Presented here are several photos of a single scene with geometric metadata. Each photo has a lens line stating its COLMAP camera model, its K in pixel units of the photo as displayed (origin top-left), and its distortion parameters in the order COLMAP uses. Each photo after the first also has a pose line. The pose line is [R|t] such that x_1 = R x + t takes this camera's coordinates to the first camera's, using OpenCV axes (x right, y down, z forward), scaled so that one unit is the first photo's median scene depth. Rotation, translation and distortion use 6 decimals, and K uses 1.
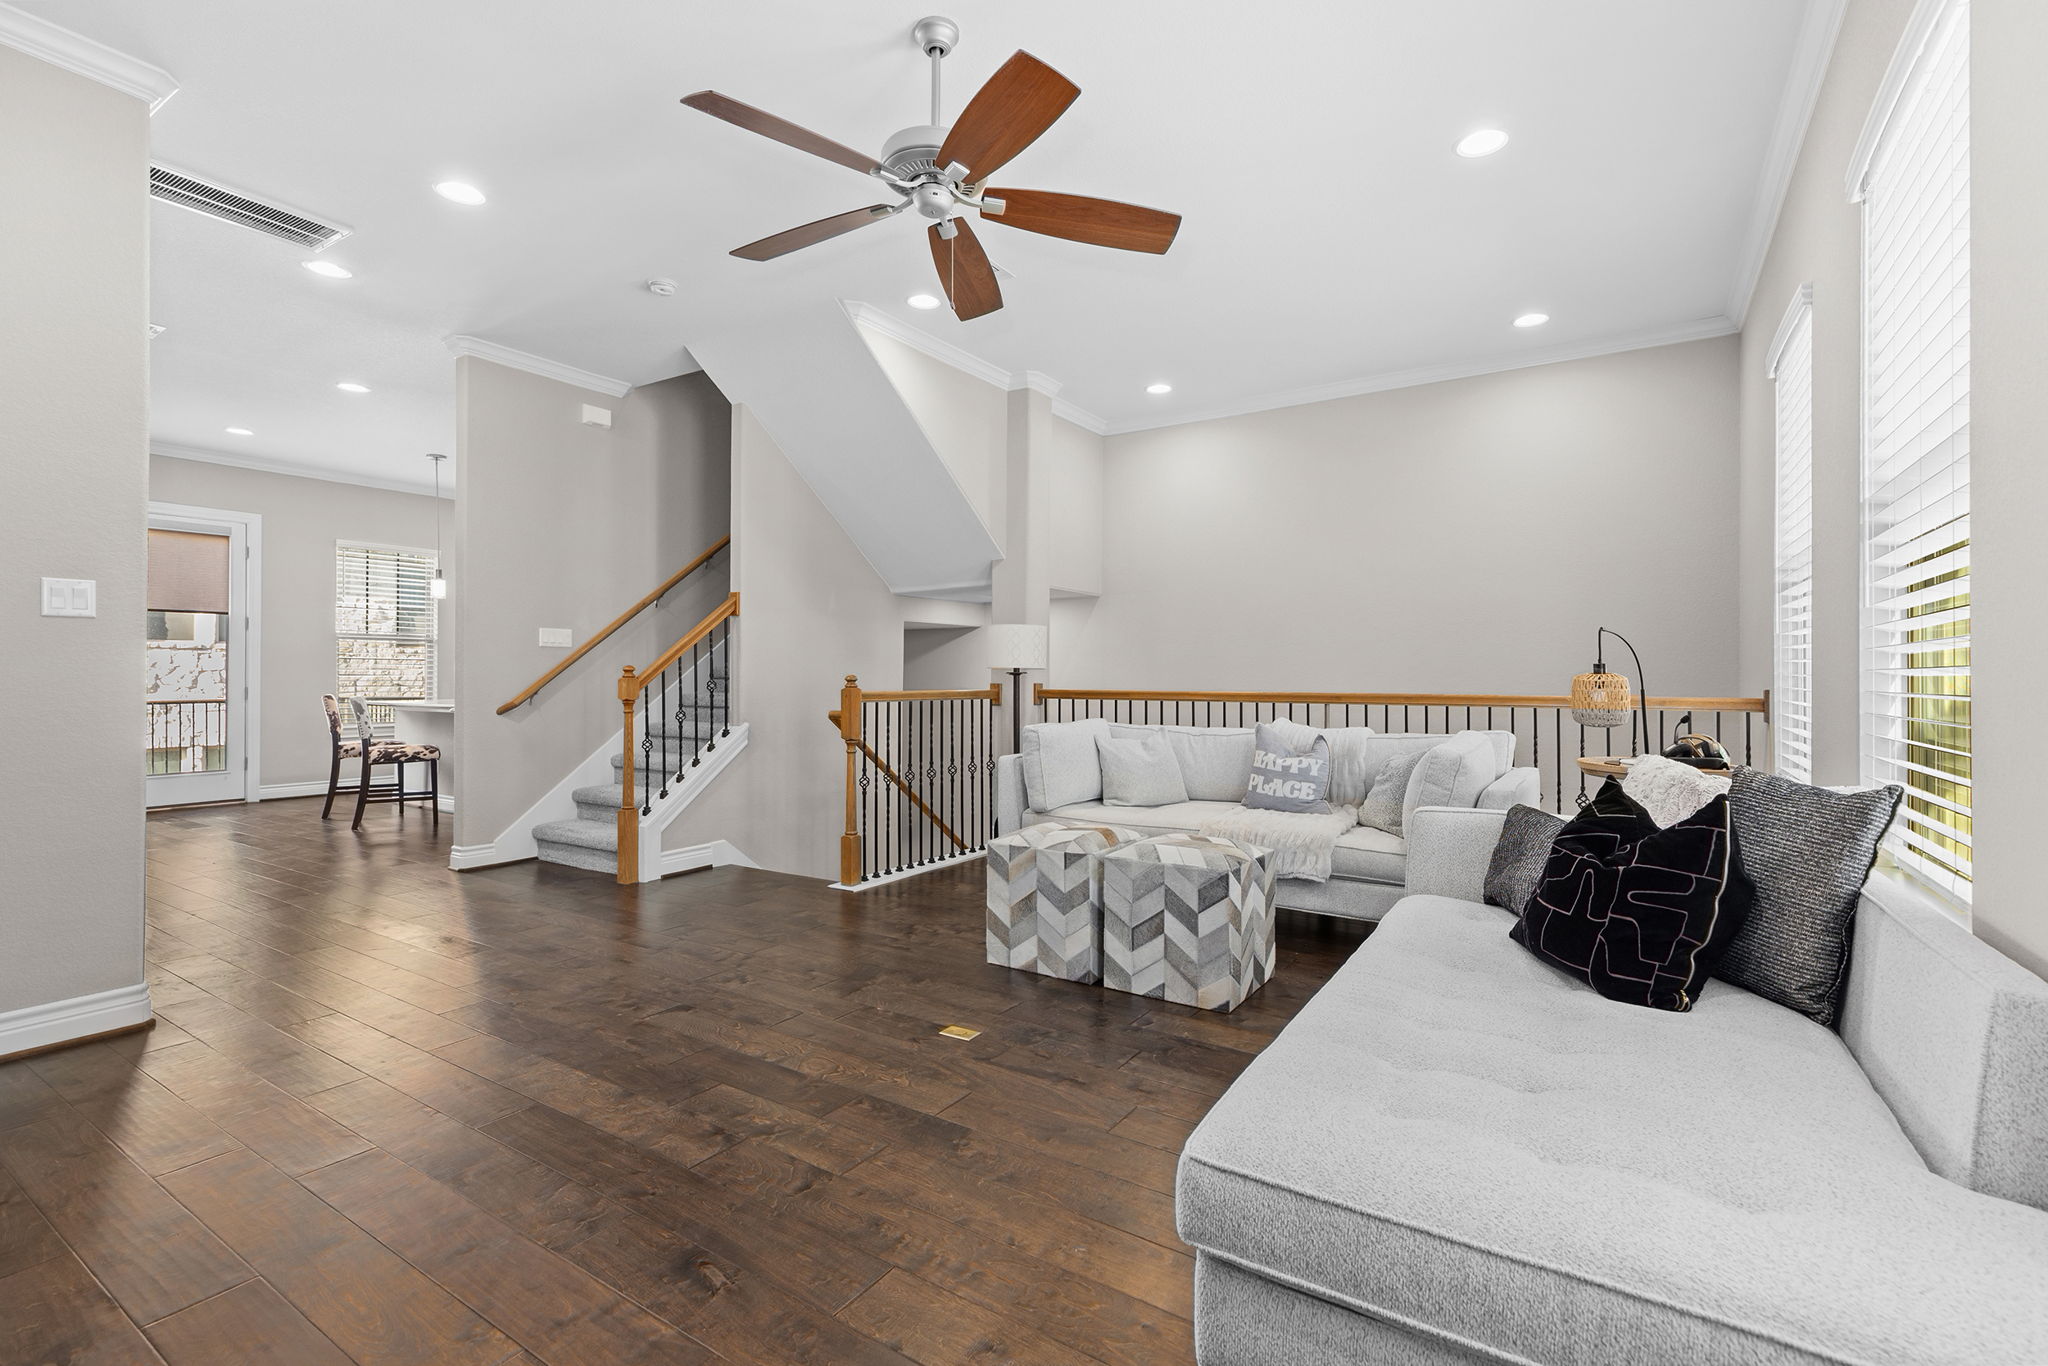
lens RADIAL K [[918.4, 0, 1037.5], [0, 918.4, 669.3], [0, 0, 1]] dist [0.007338, -0.001372]
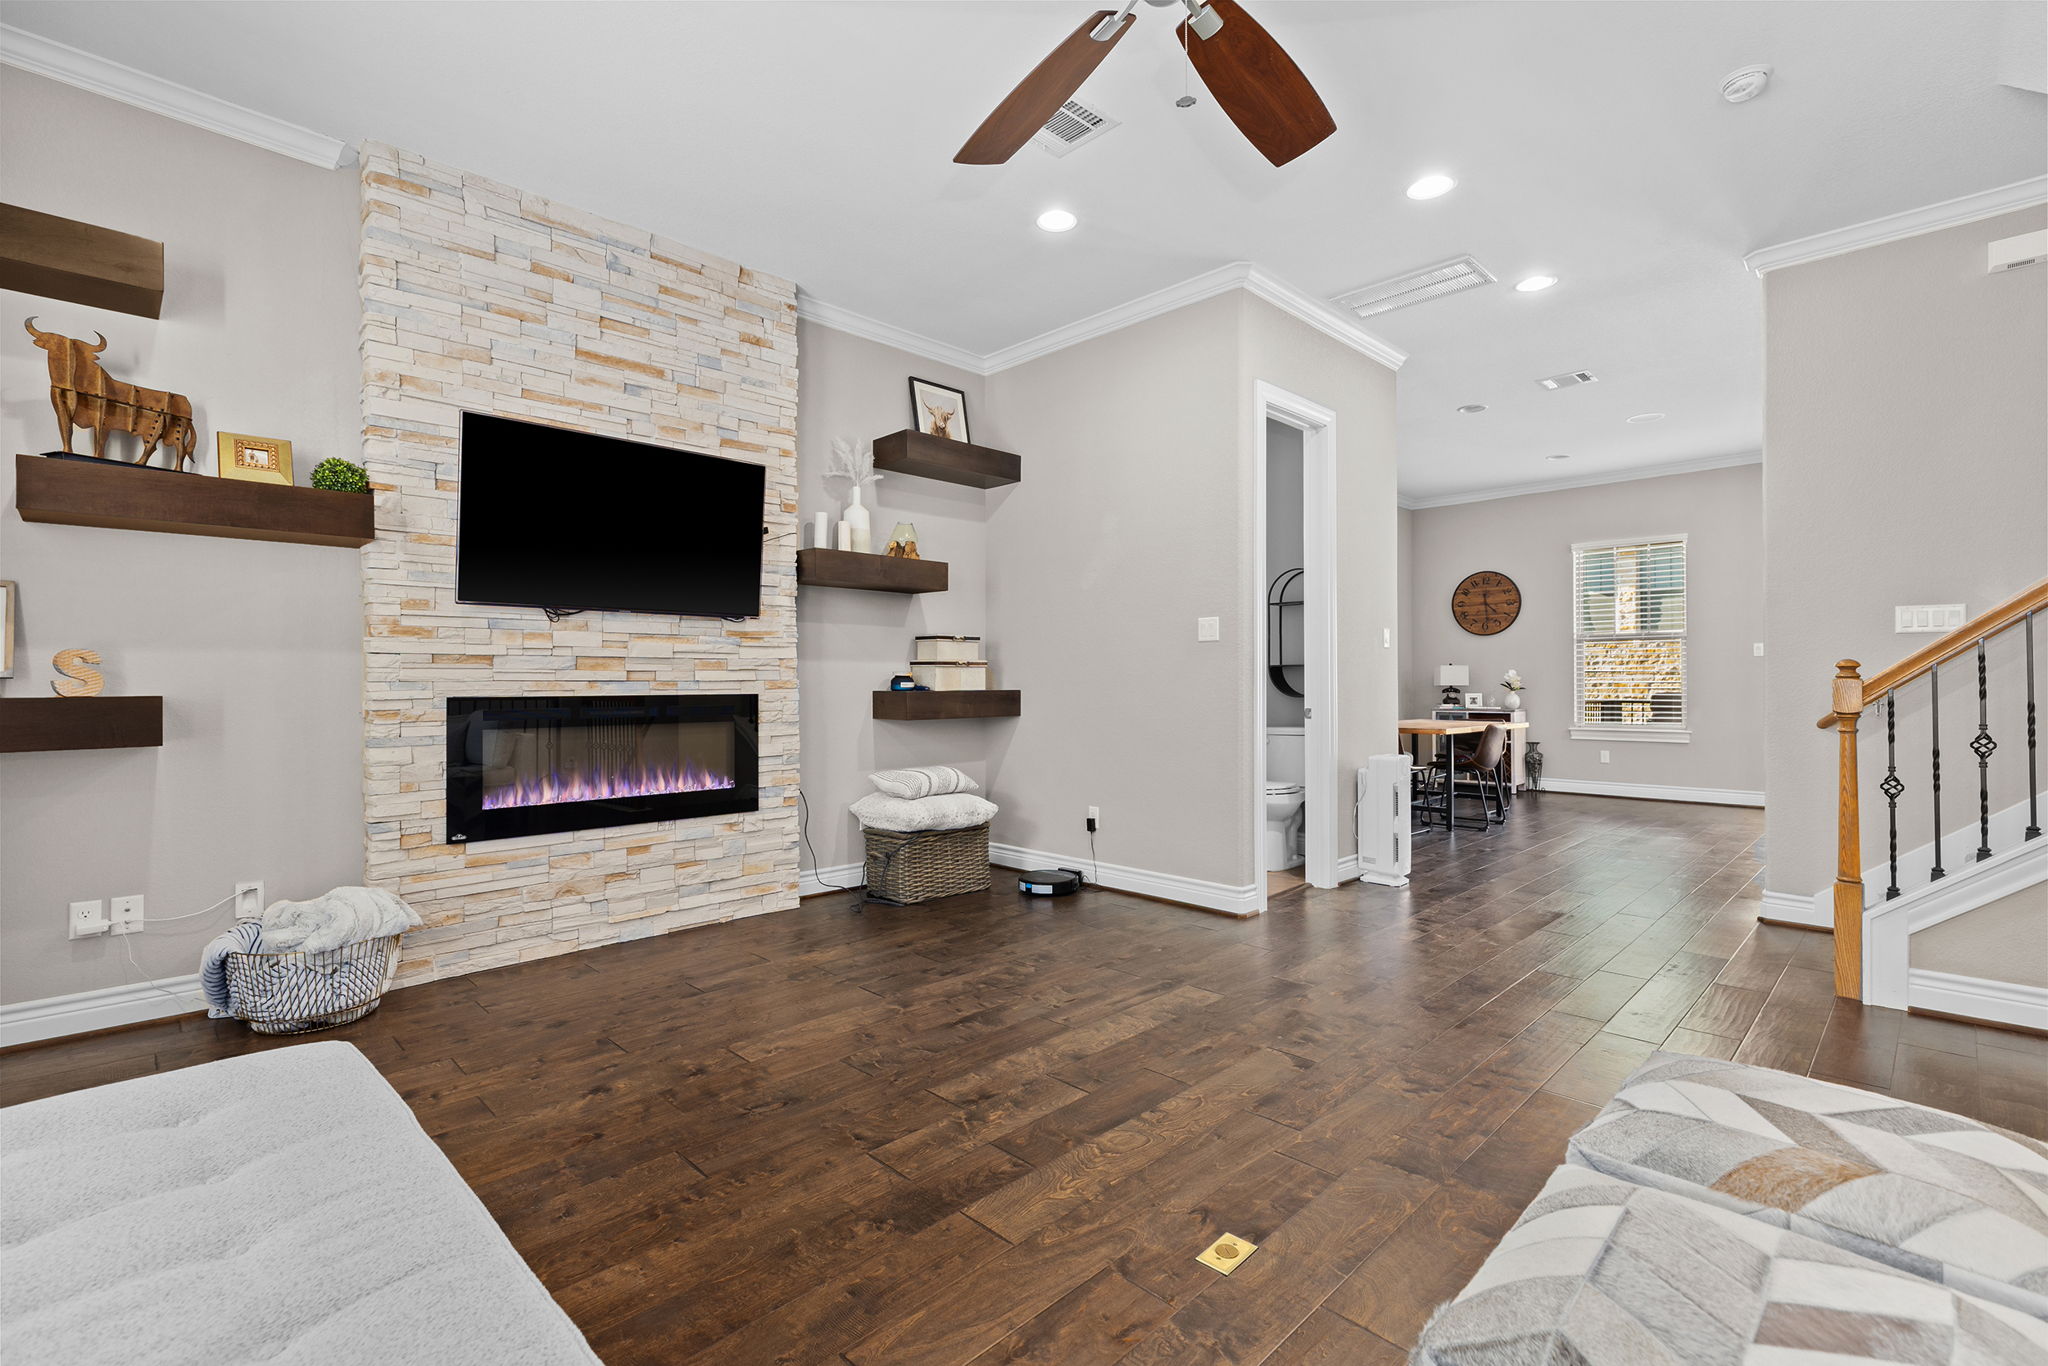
lens RADIAL K [[918.4, 0, 1018.8], [0, 918.4, 670.1], [0, 0, 1]] dist [0.007338, -0.001372]
pose [[-0.217967, -0.011271, -0.975891, 0.497906], [0.010575, 0.999847, -0.013910, 0.009099], [0.975899, -0.013352, -0.217815, 0.896746]]
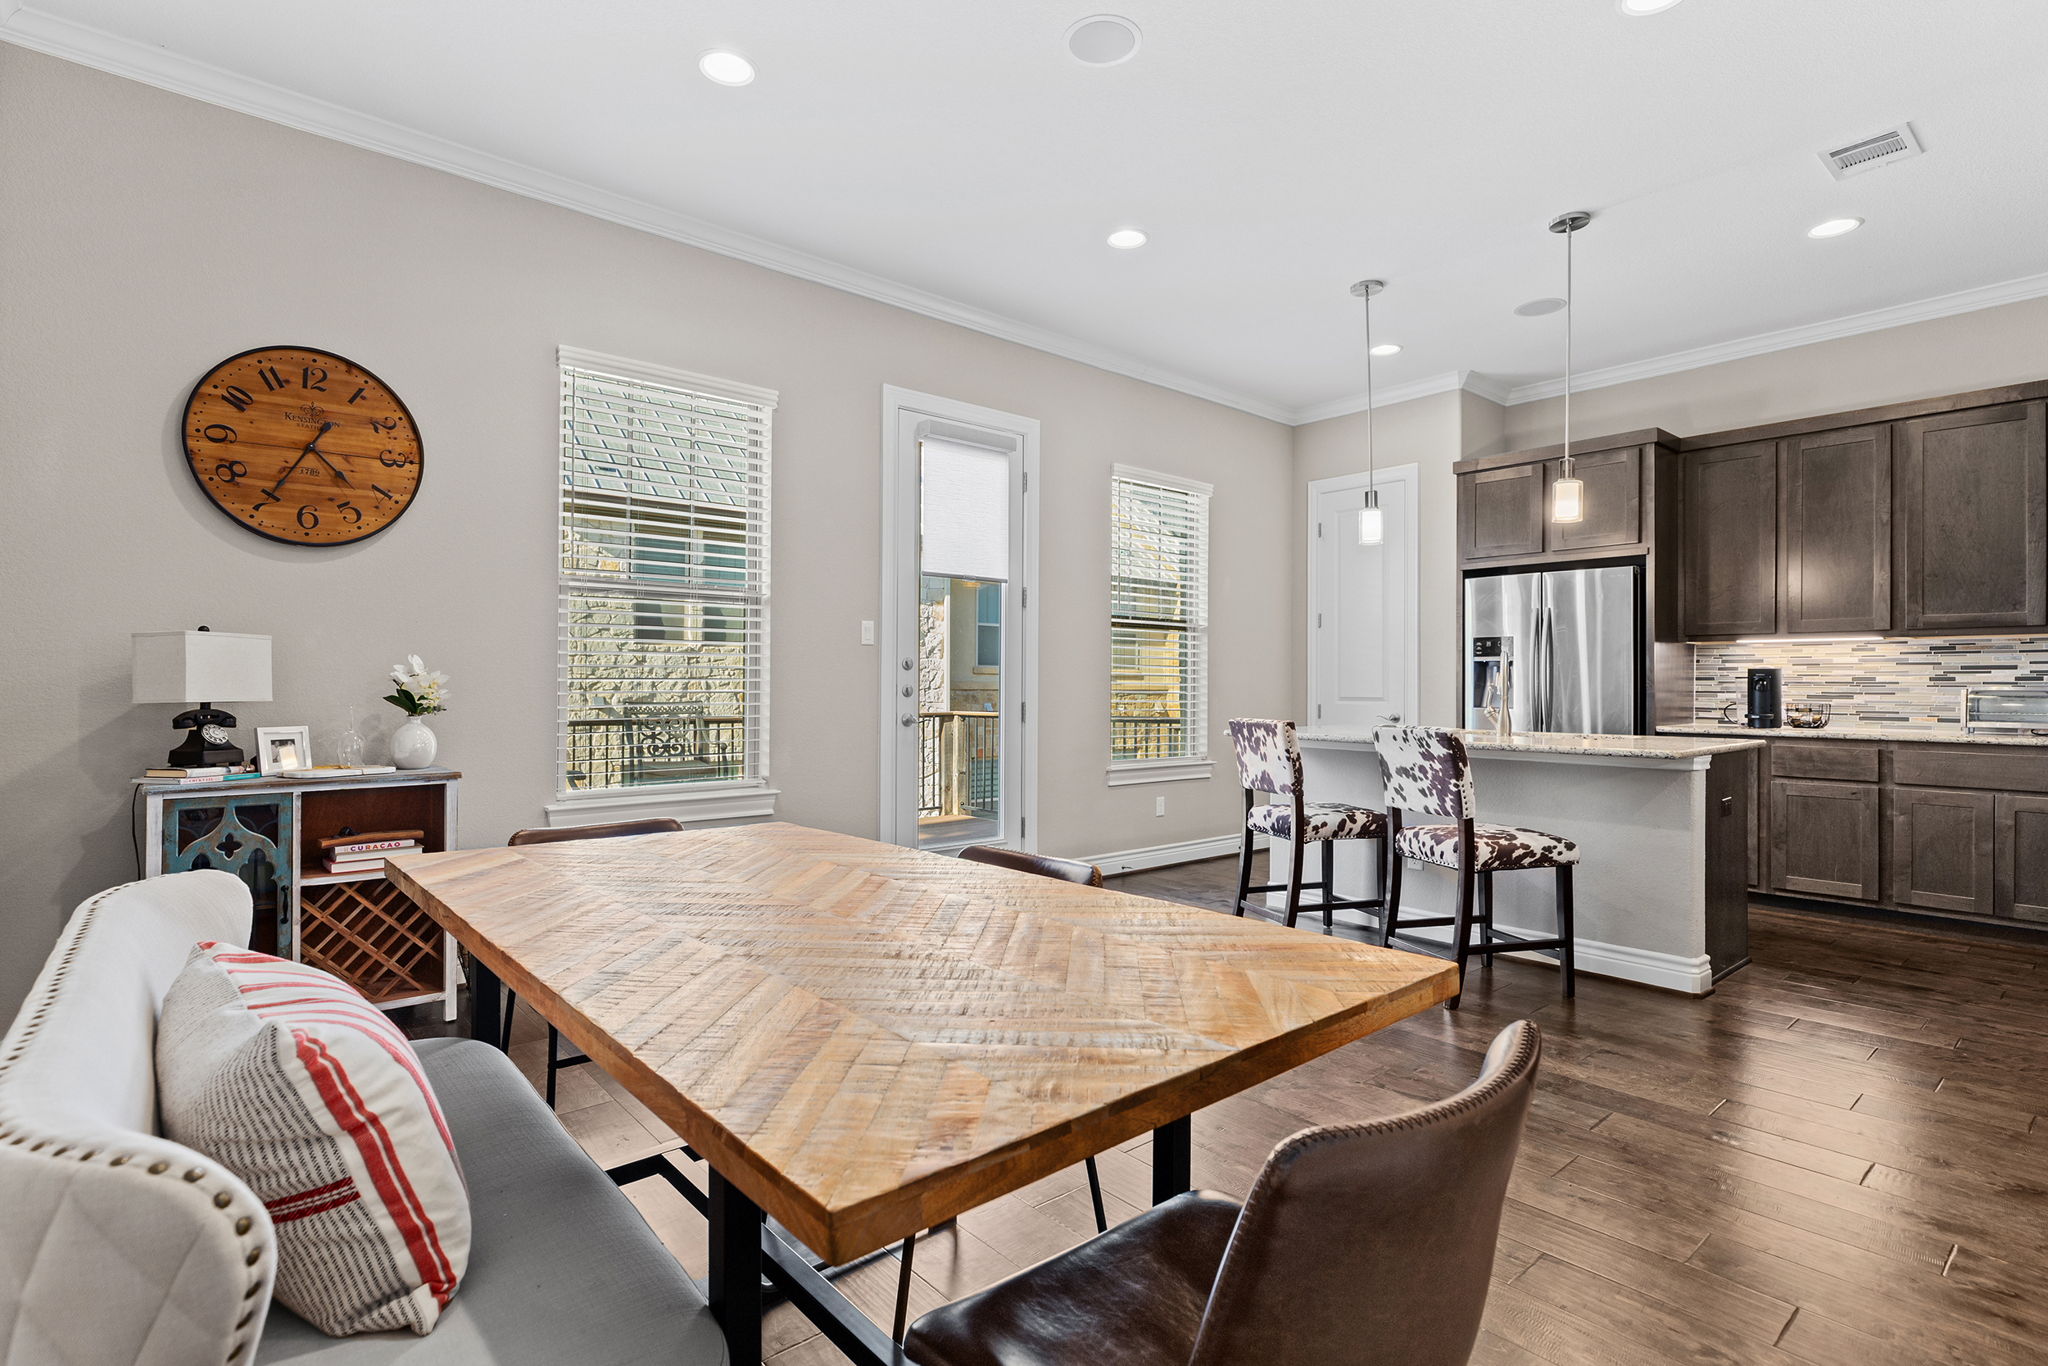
lens RADIAL K [[1011.5, 0, 1022.7], [0, 1011.5, 674.6], [0, 0, 1]] dist [-0.000643, -0.000794]
pose [[0.958441, 0.003292, -0.285273, -1.712199], [-0.004243, 0.999987, -0.002716, 0.006561], [0.285260, 0.003814, 0.958443, 0.921403]]
